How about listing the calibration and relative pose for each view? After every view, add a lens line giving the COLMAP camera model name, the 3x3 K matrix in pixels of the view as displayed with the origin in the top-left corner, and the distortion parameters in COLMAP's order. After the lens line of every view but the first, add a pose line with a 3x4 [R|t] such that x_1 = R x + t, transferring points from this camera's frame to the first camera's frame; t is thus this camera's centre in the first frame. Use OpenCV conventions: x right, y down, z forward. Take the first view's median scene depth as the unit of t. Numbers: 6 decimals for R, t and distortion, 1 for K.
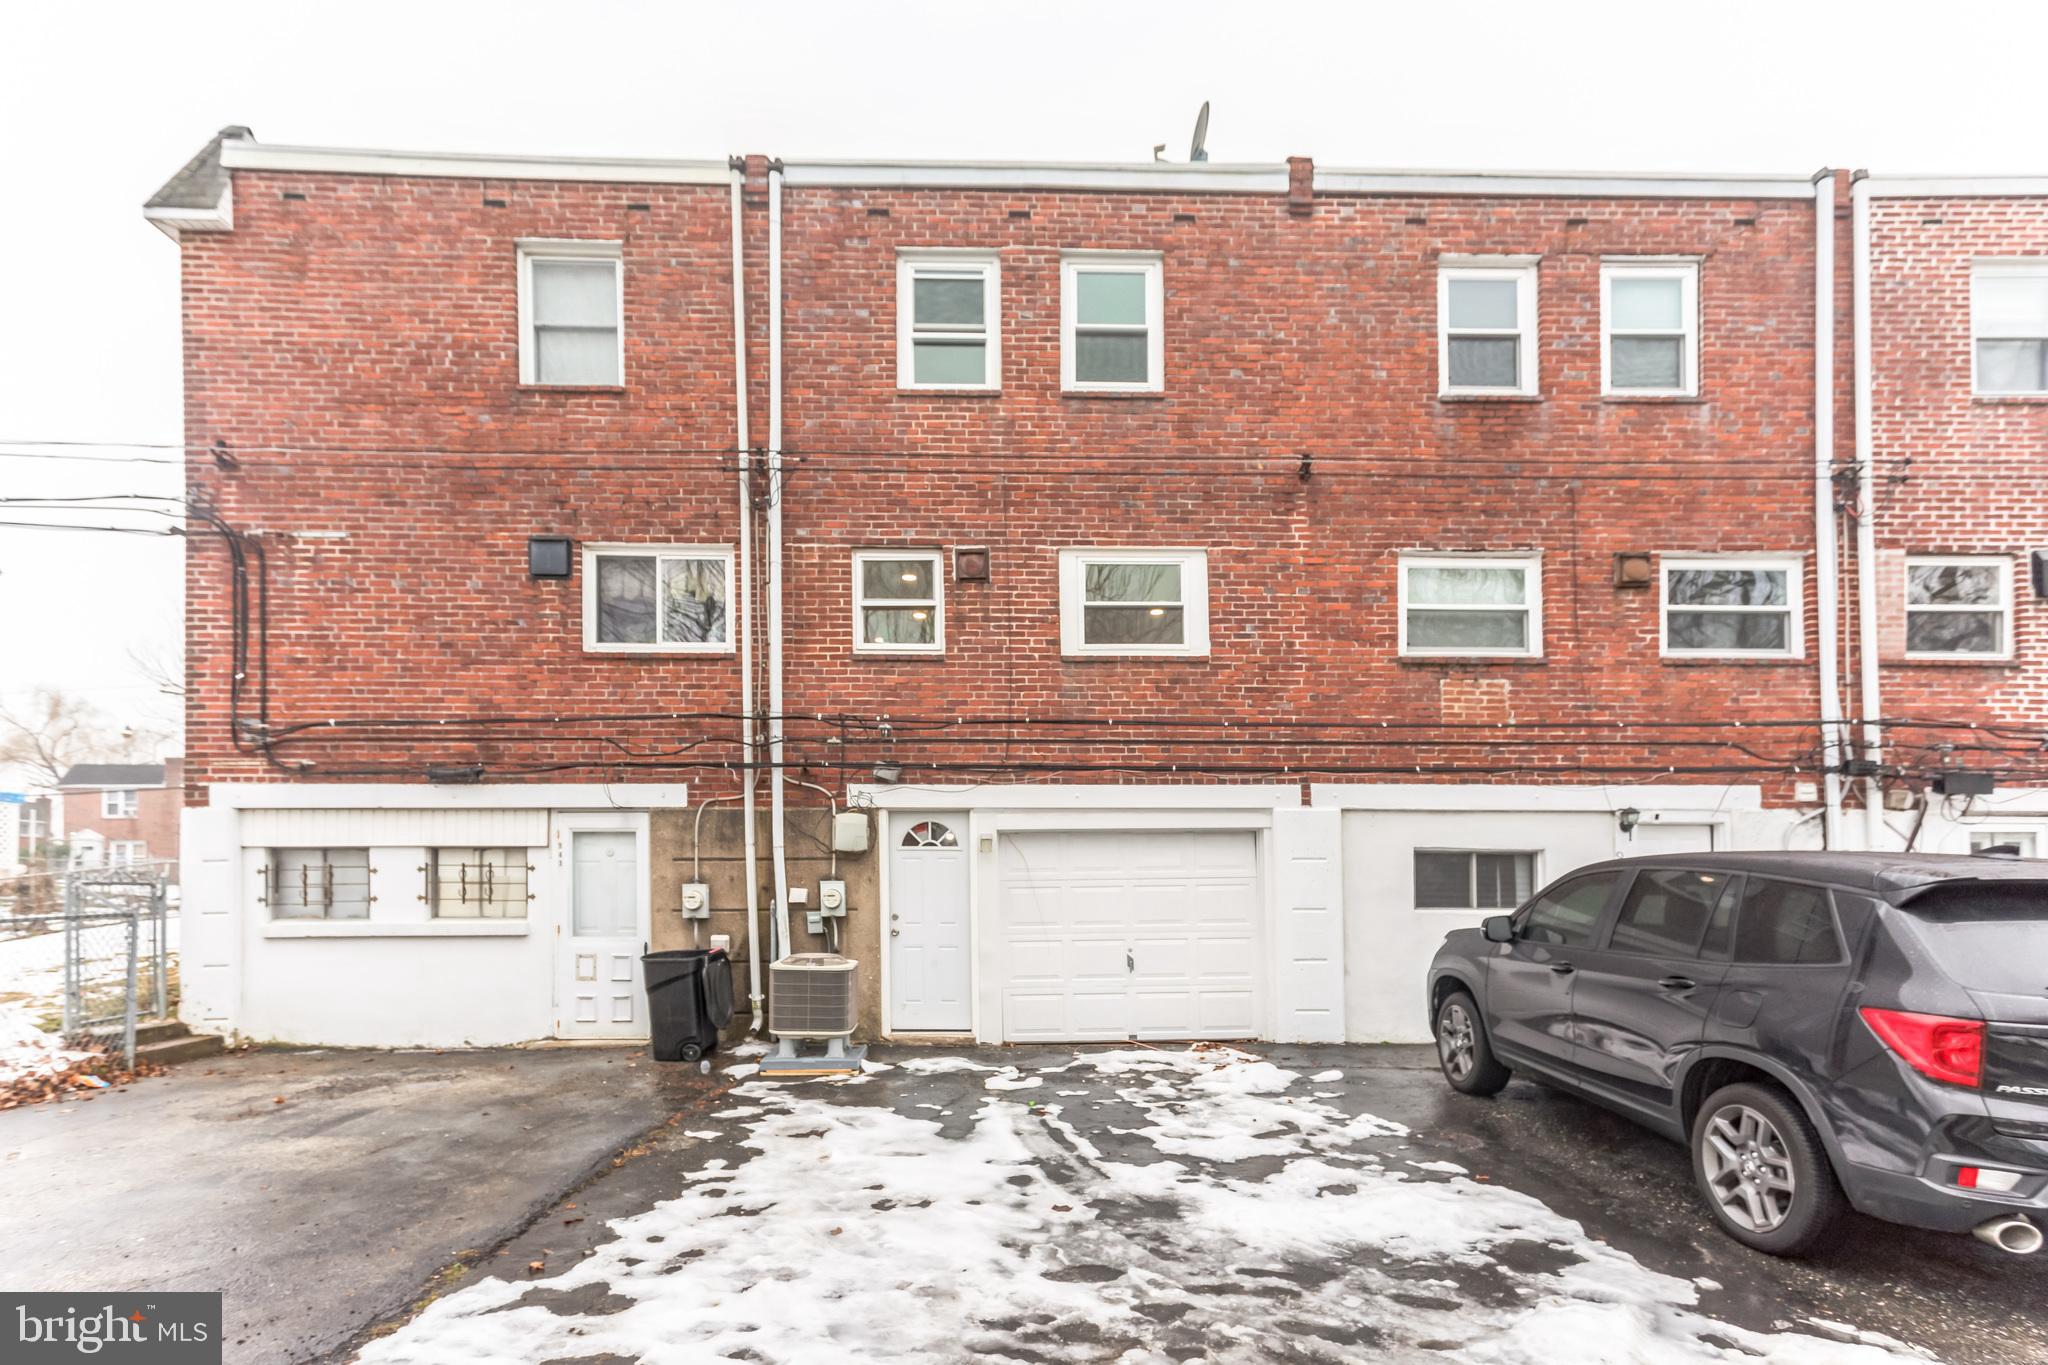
lens RADIAL K [[983.4, 0, 1014.6], [0, 983.4, 657.0], [0, 0, 1]] dist [0.025273, -0.000082]
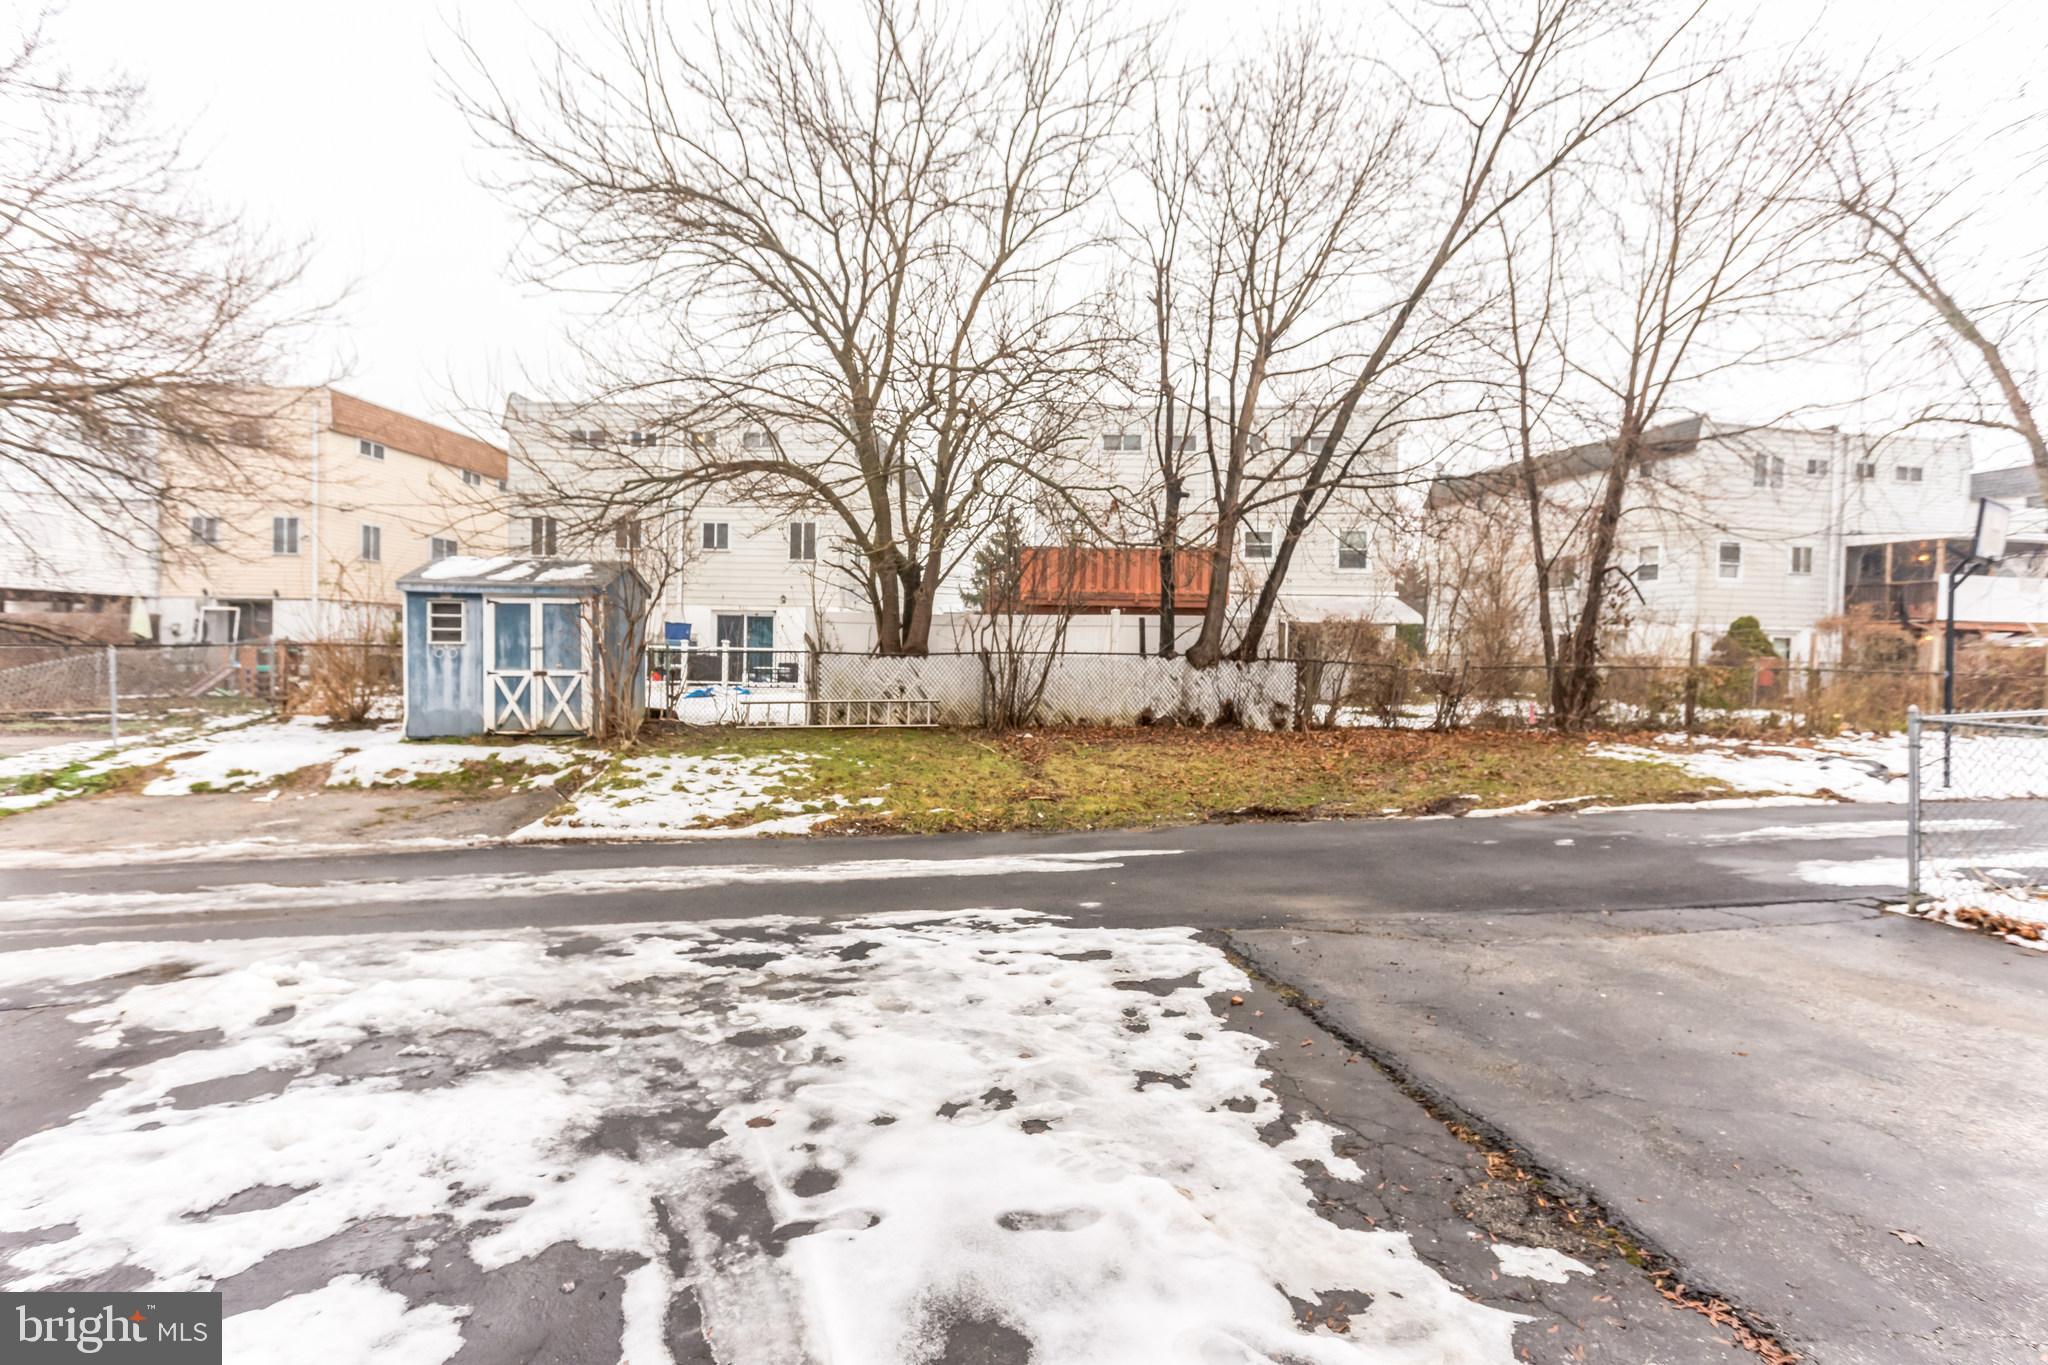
lens RADIAL K [[964.6, 0, 1020.6], [0, 964.6, 674.2], [0, 0, 1]] dist [0.026214, 0.000212]
pose [[-0.983220, -0.014188, -0.181869, -0.006034], [0.025165, 0.976890, -0.212257, 0.415148], [0.180678, -0.213272, -0.960141, 1.909971]]
